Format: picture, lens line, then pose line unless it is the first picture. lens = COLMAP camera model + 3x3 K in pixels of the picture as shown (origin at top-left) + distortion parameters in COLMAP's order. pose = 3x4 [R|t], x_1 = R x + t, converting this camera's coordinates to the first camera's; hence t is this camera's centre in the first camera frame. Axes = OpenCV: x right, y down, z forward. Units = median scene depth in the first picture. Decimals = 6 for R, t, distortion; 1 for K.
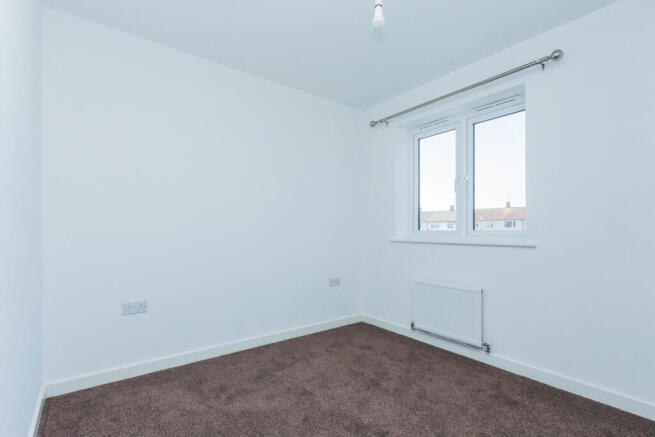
lens RADIAL K [[311.5, 0, 328.8], [0, 311.5, 228.9], [0, 0, 1]] dist [-0.002908, -0.000377]
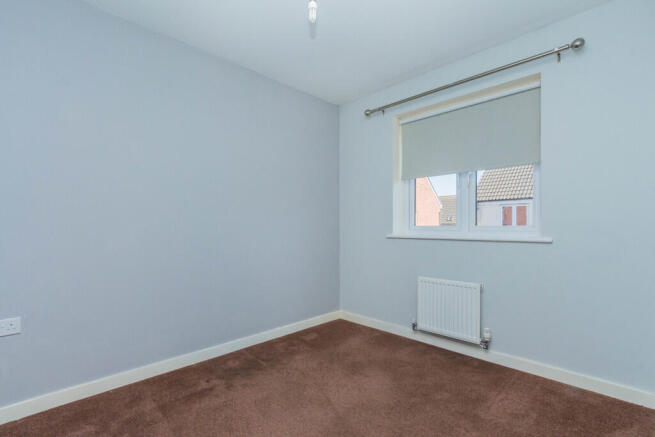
lens RADIAL K [[289.5, 0, 329.0], [0, 289.5, 222.5], [0, 0, 1]] dist [-0.000876, -0.000200]
pose [[0.986405, -0.003767, 0.164286, -0.129070], [0.004916, 0.999966, -0.006590, -0.000797], [-0.164256, 0.007308, 0.986391, 0.172339]]
